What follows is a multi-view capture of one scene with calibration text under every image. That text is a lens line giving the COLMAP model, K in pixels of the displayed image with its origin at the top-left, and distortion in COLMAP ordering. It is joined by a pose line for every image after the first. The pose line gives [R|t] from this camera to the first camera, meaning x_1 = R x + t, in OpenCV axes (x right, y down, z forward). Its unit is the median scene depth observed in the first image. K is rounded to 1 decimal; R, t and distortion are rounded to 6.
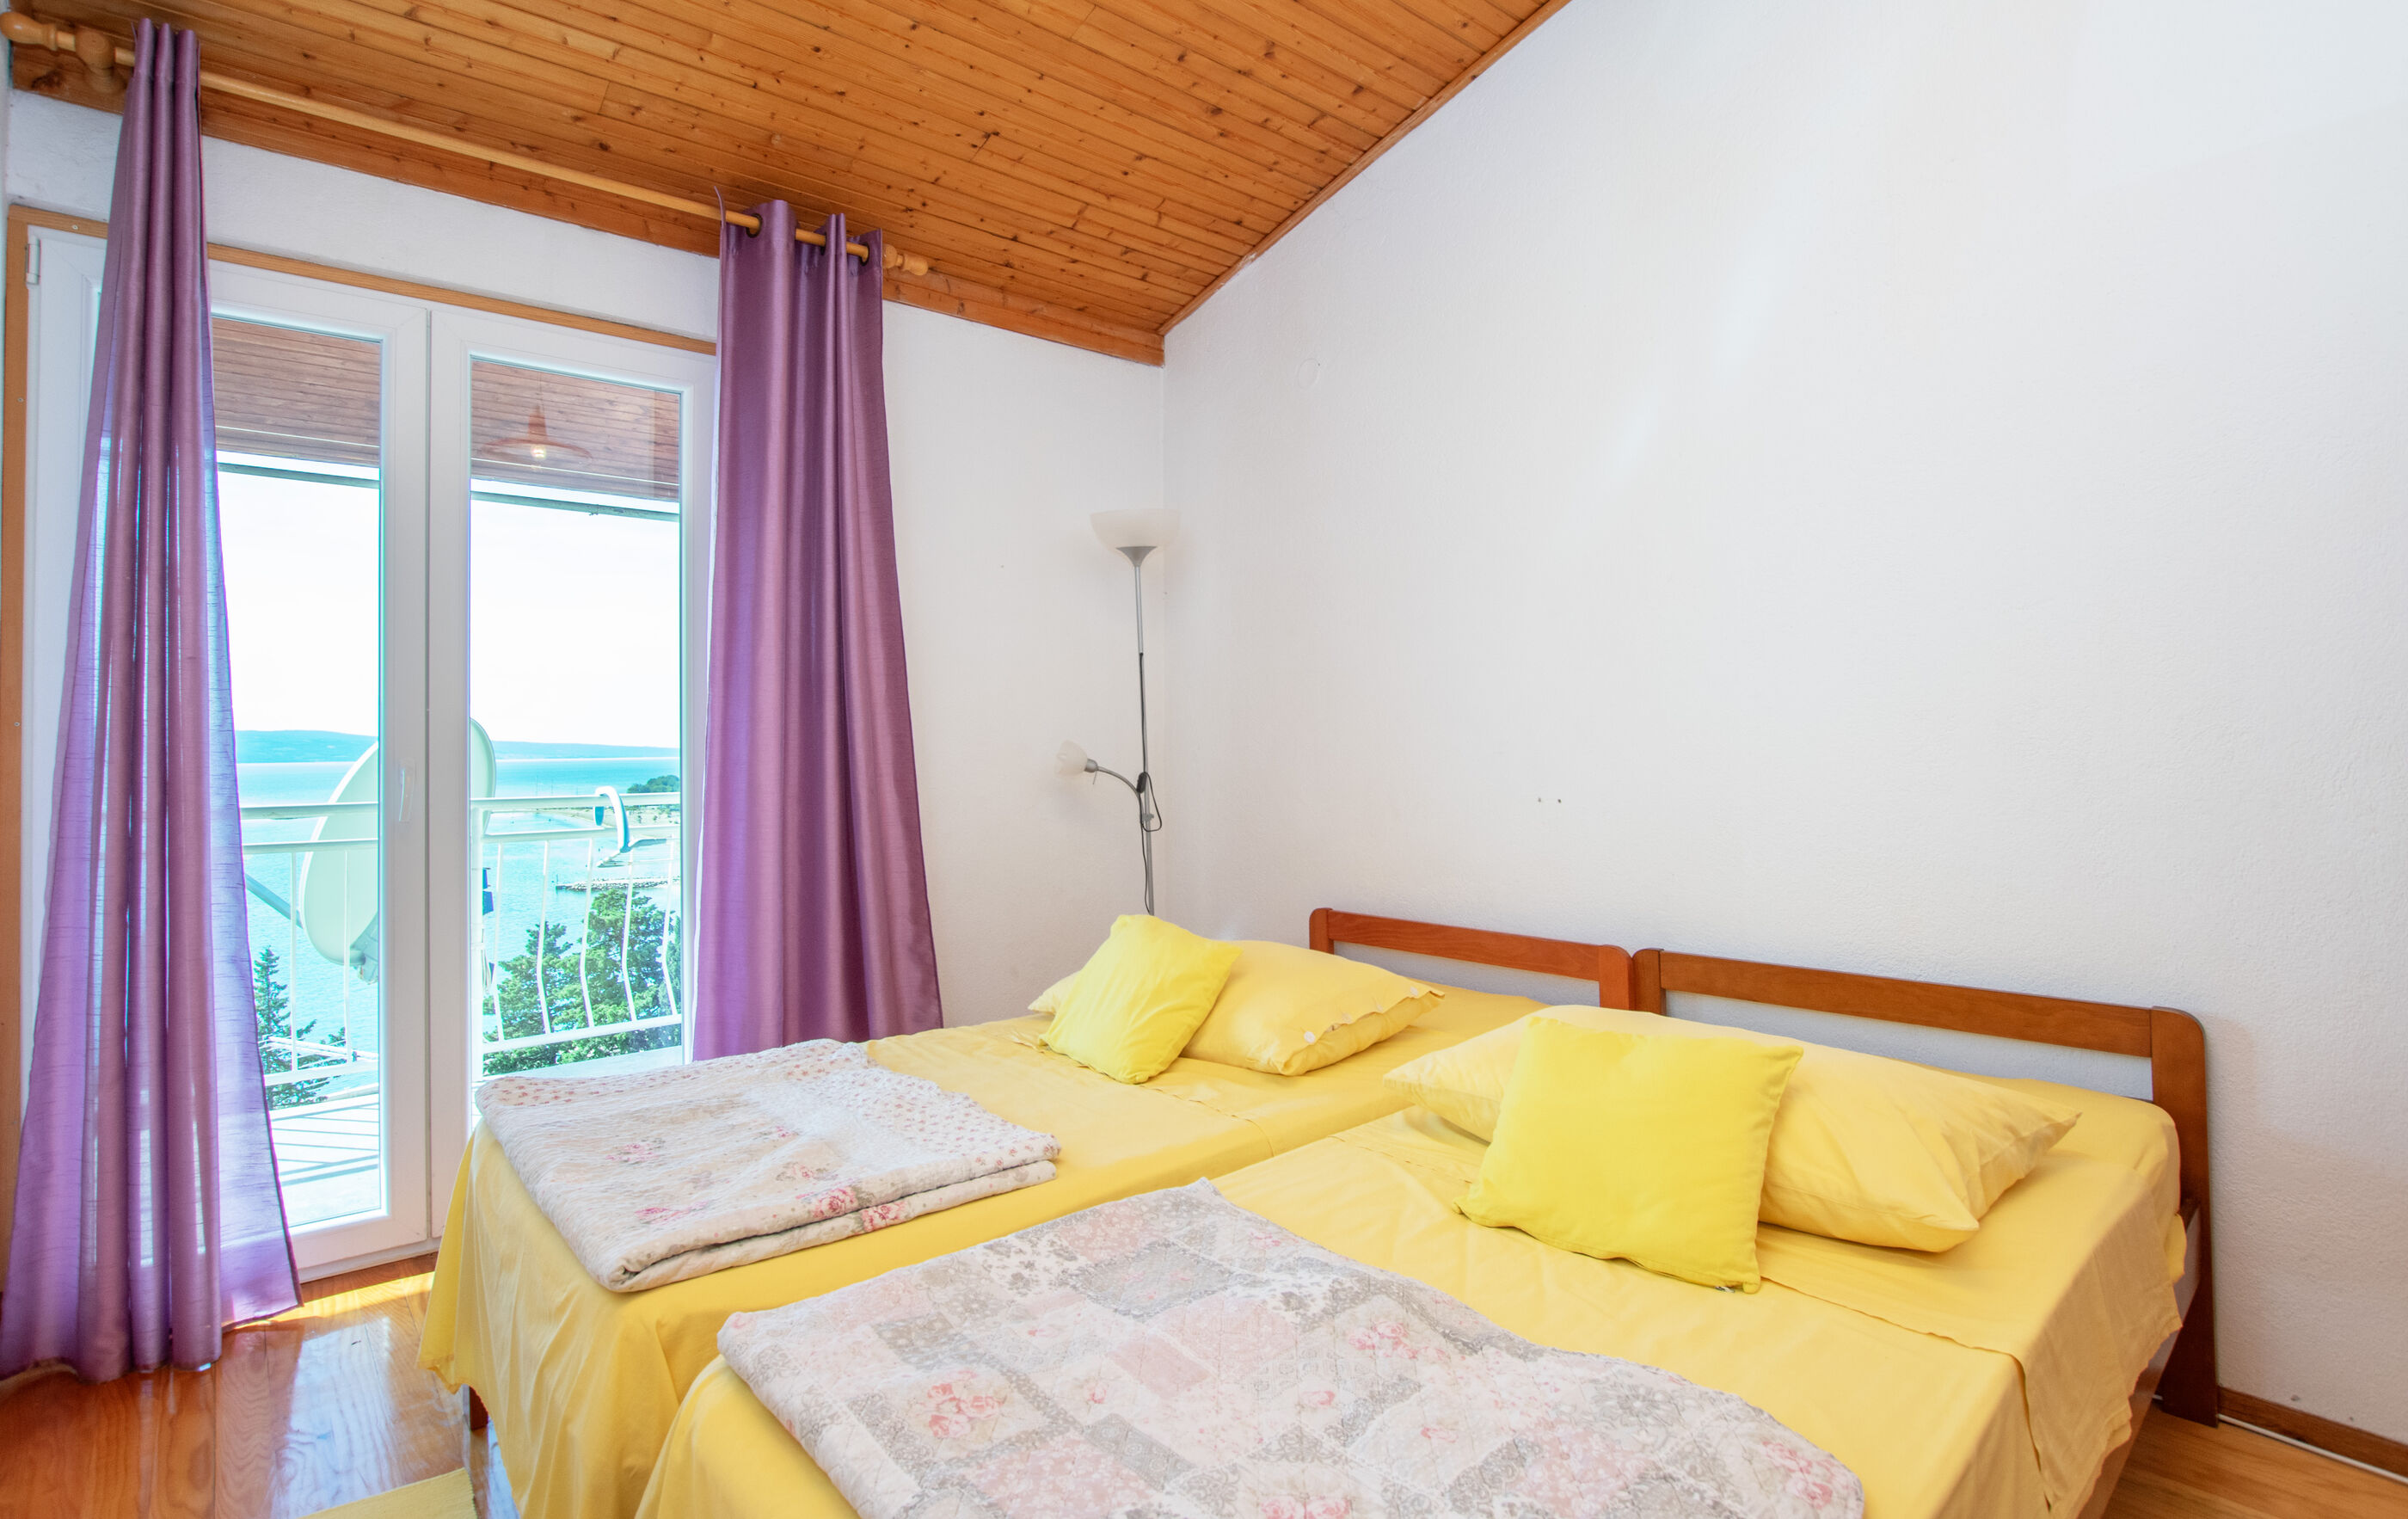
lens RADIAL K [[1200.3, 0, 1212.1], [0, 1200.3, 750.9], [0, 0, 1]] dist [-0.035623, -0.000818]
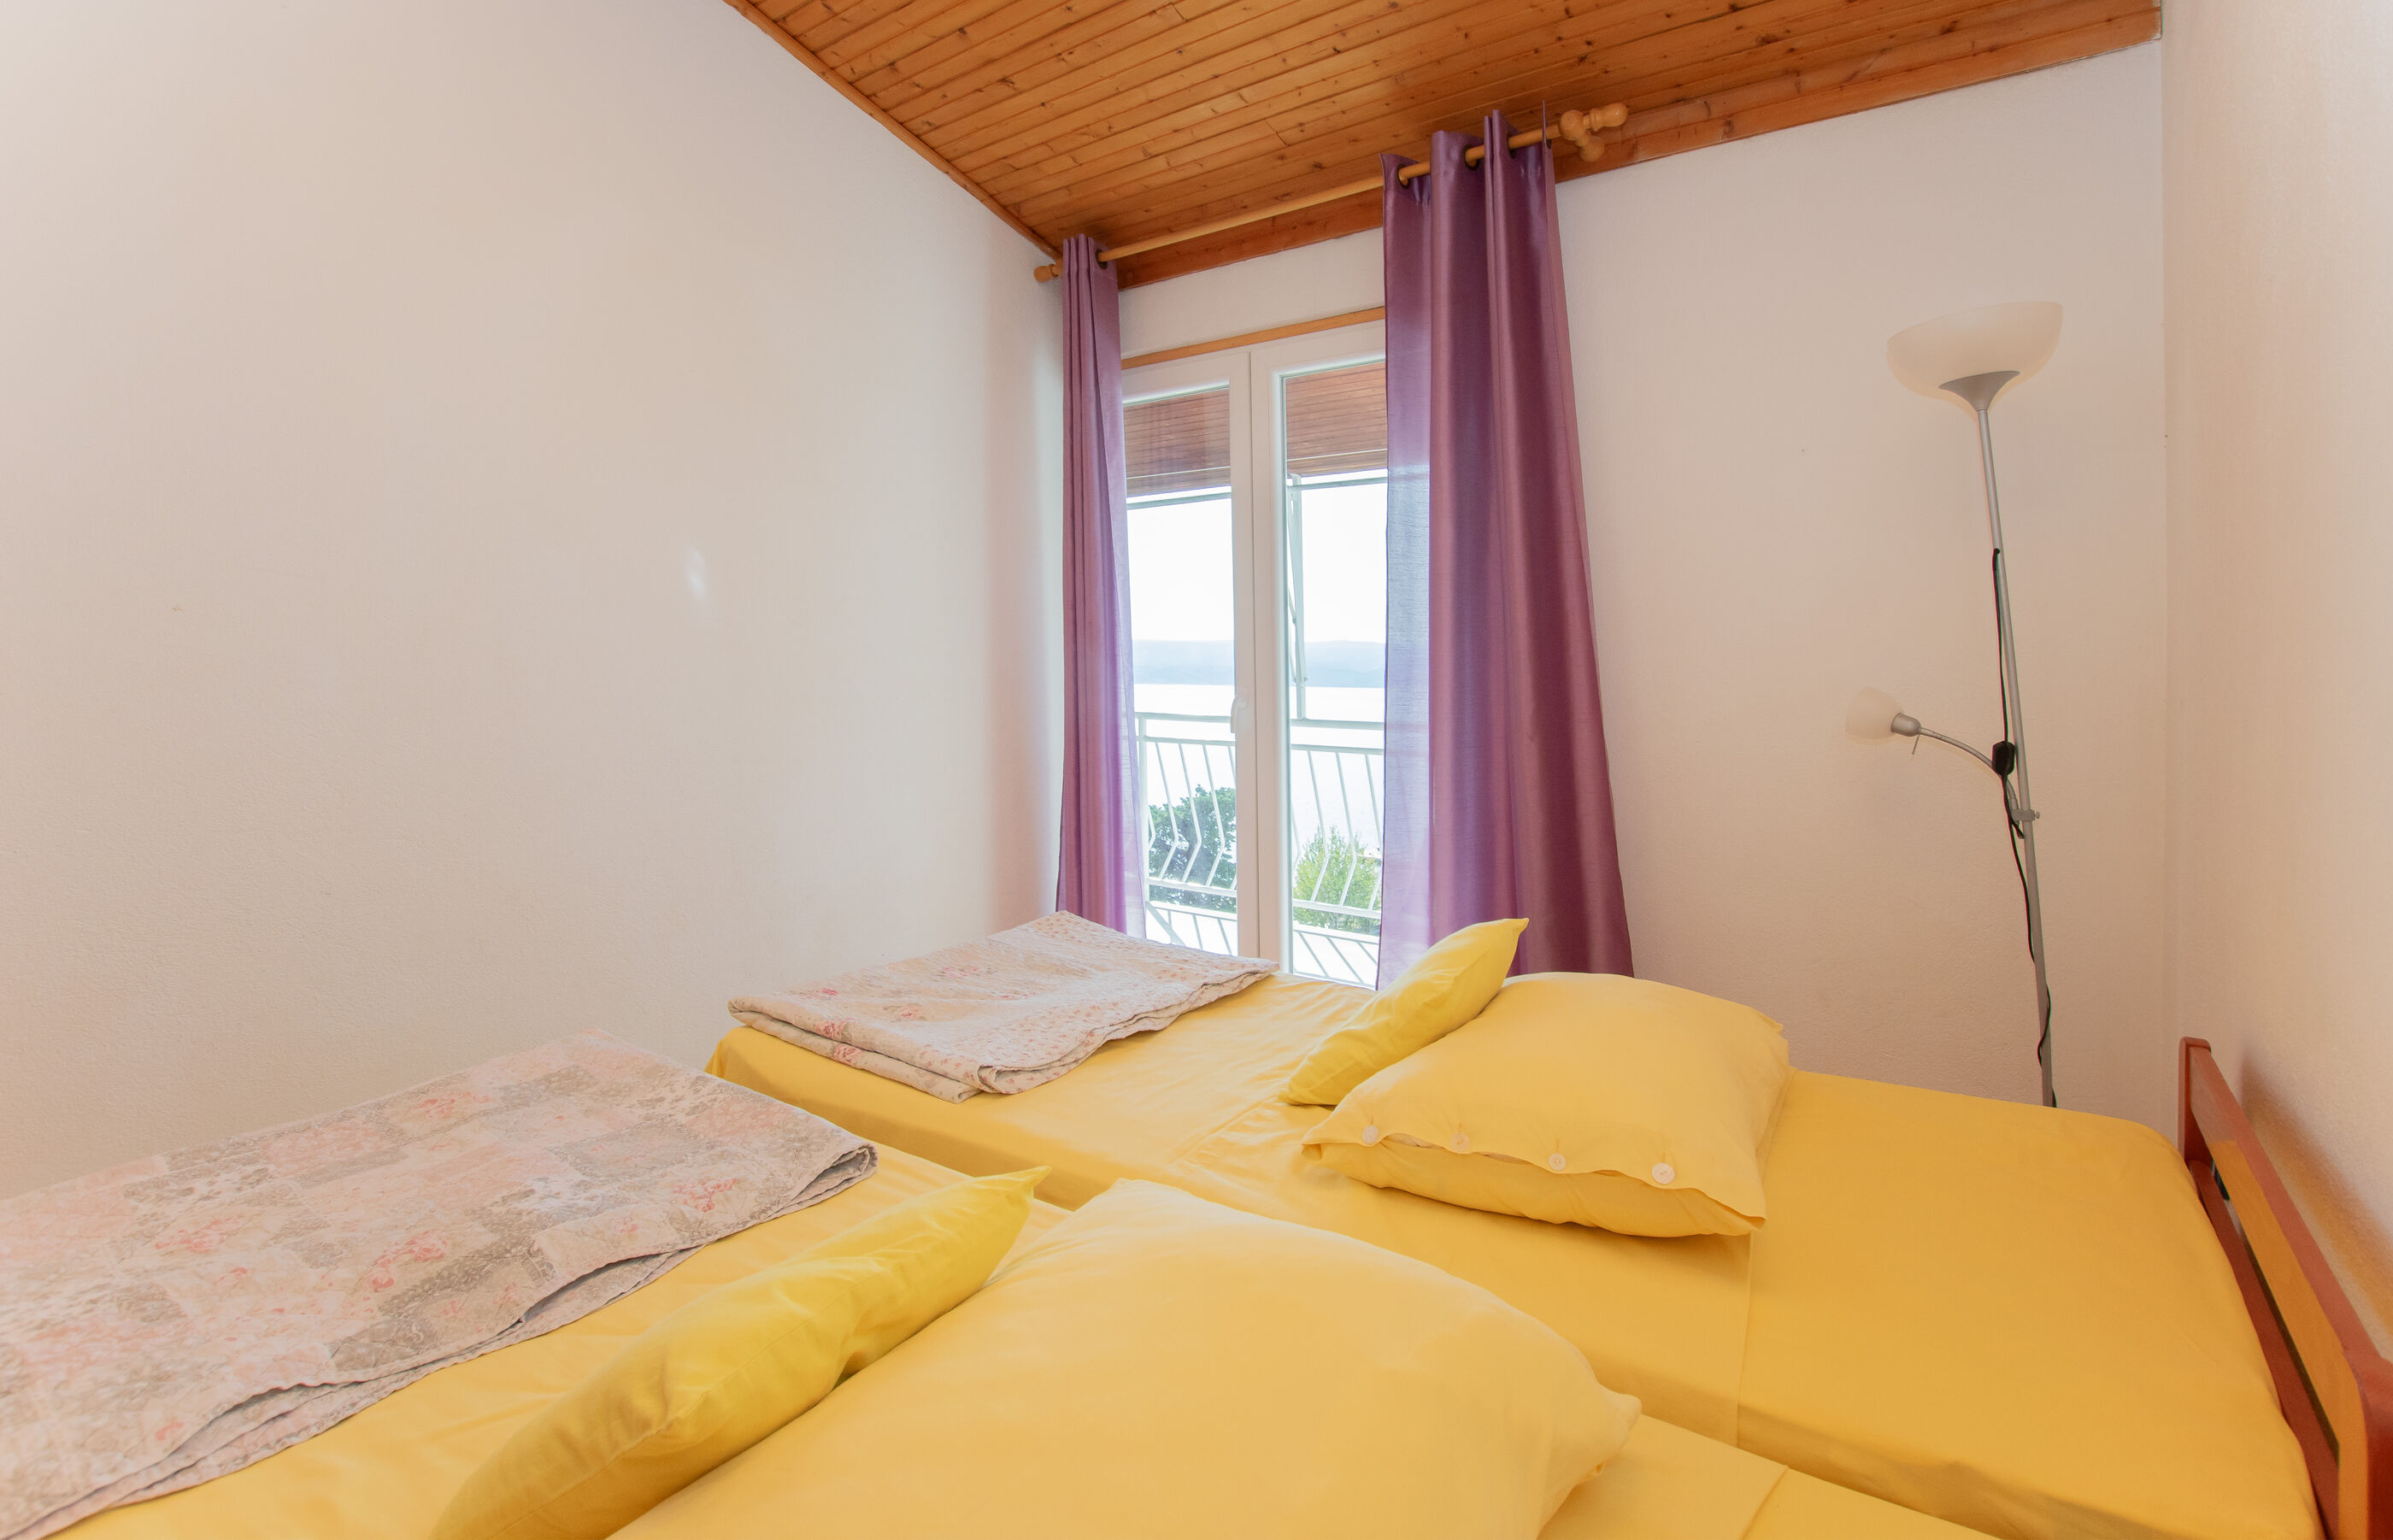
lens RADIAL K [[1068.7, 0, 1203.1], [0, 1068.7, 762.7], [0, 0, 1]] dist [-0.032306, -0.000086]
pose [[0.233694, 0.085175, -0.968572, 0.529187], [-0.015705, 0.996356, 0.083830, -0.014170], [0.972183, -0.004379, 0.234180, 0.656505]]
